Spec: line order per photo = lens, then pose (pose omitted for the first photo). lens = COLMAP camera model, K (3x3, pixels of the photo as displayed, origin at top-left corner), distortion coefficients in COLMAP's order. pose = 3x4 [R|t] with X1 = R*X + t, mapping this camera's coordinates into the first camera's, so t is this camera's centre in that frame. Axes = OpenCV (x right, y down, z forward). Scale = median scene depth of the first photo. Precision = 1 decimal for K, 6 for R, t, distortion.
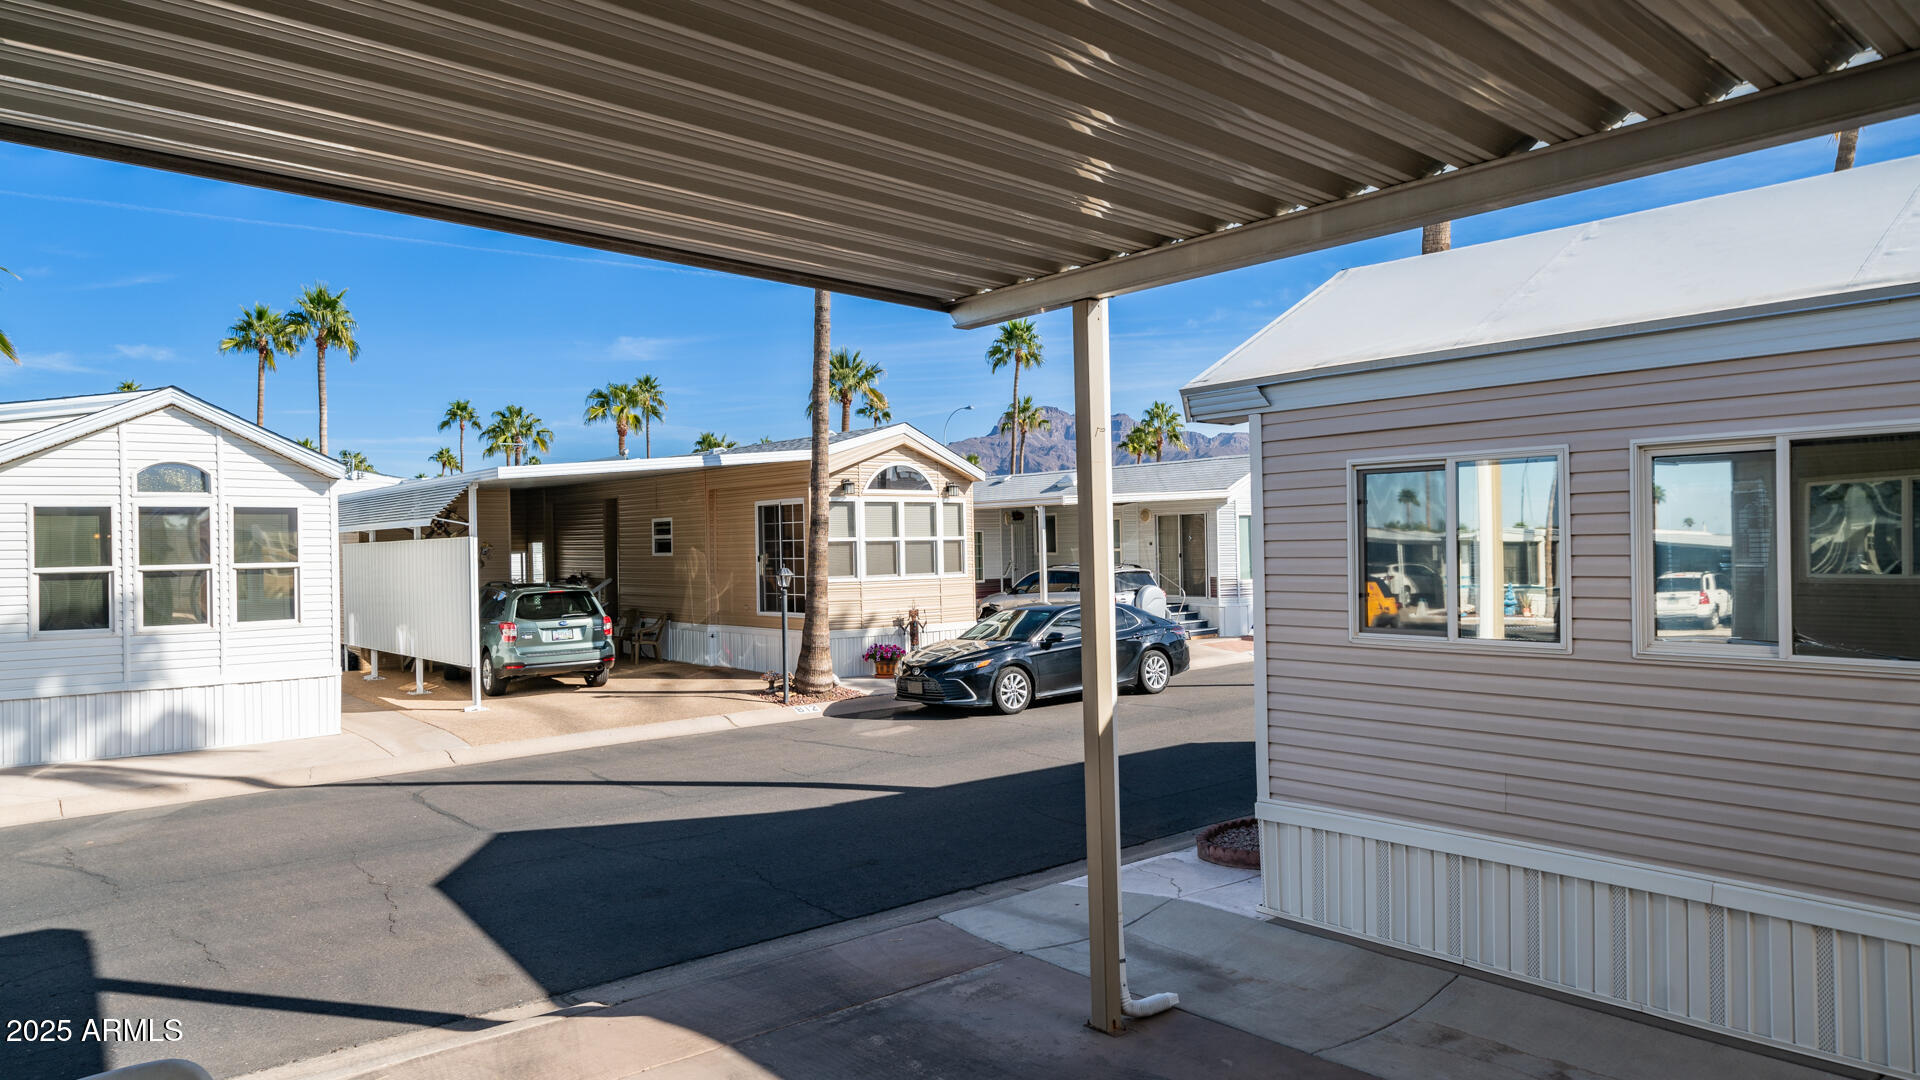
lens RADIAL K [[1200.7, 0, 964.3], [0, 1200.7, 539.8], [0, 0, 1]] dist [0.026694, 0.000092]
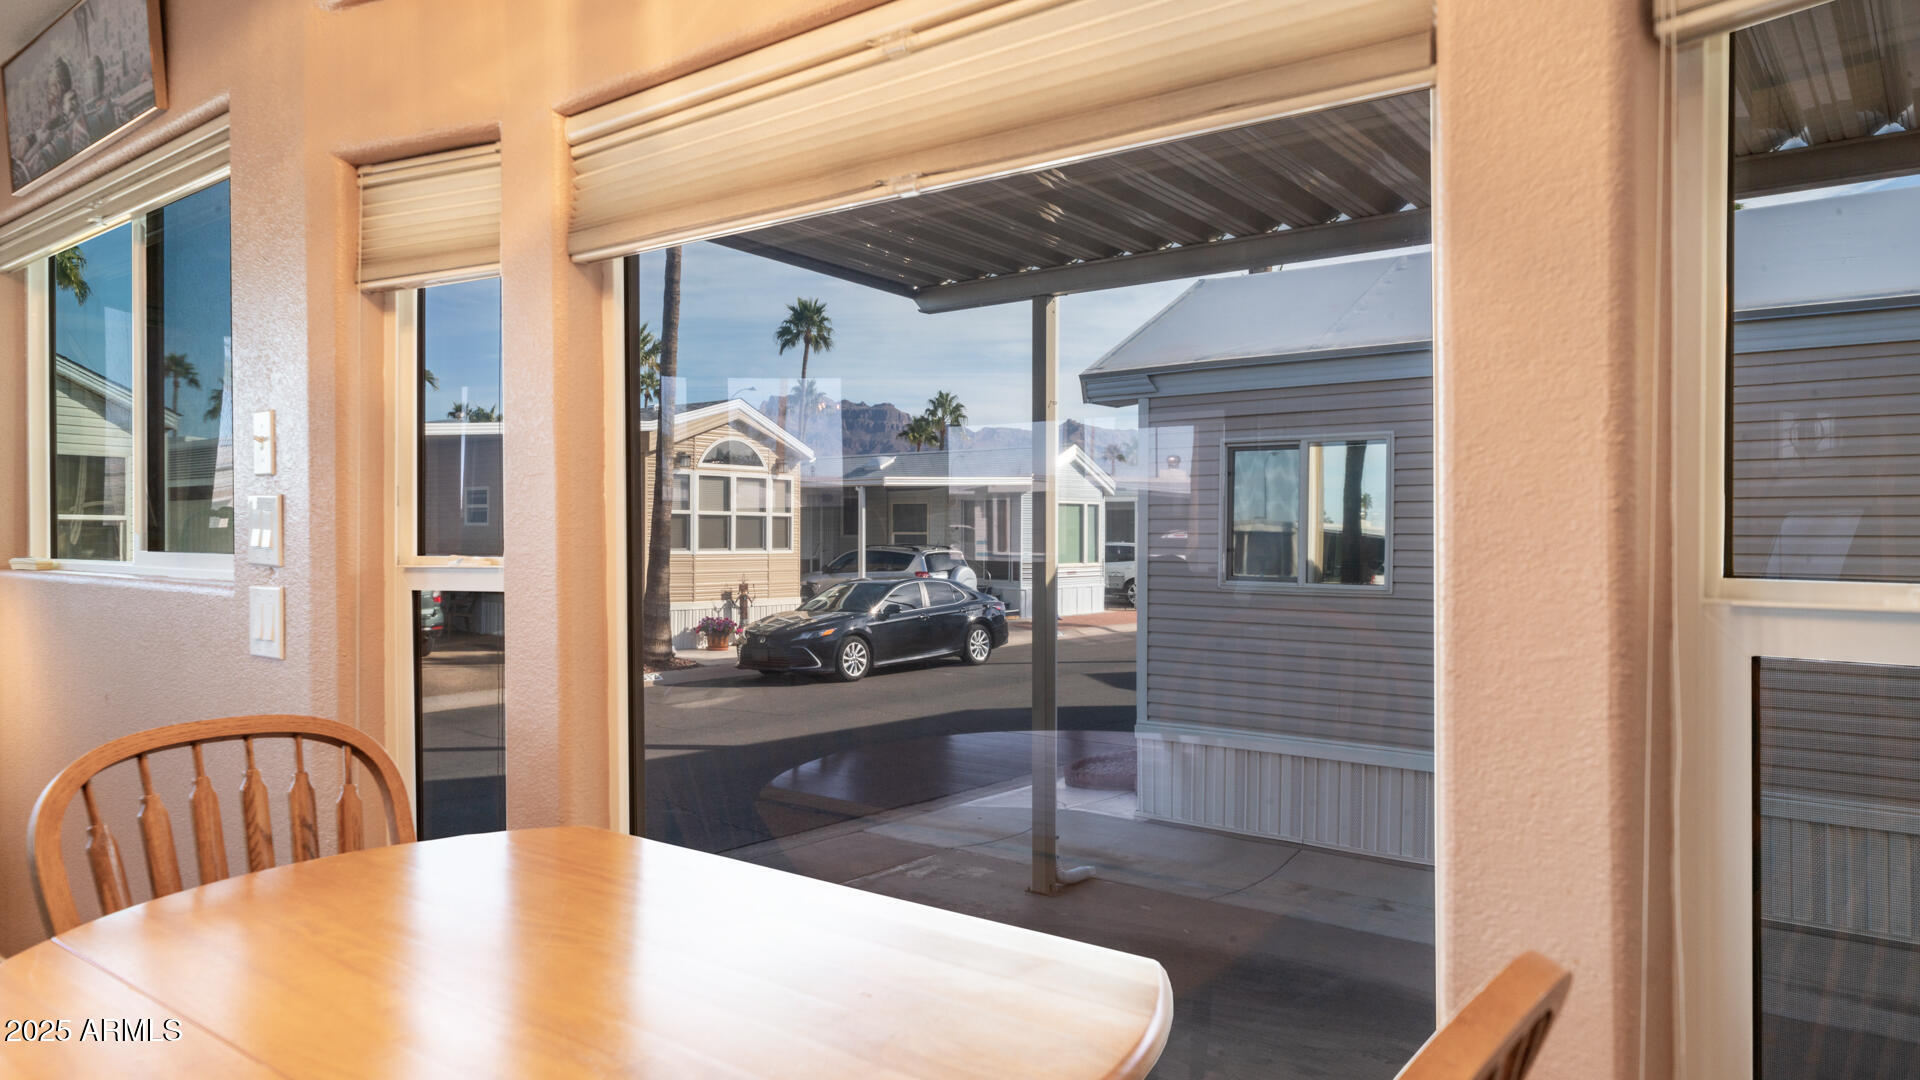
lens RADIAL K [[1247.2, 0, 972.5], [0, 1247.2, 548.5], [0, 0, 1]] dist [0.011327, 0.000530]
pose [[0.979048, 0.018825, 0.202757, -0.073459], [-0.021292, 0.999723, 0.009989, 0.015197], [-0.202513, -0.014097, 0.979178, -0.075106]]
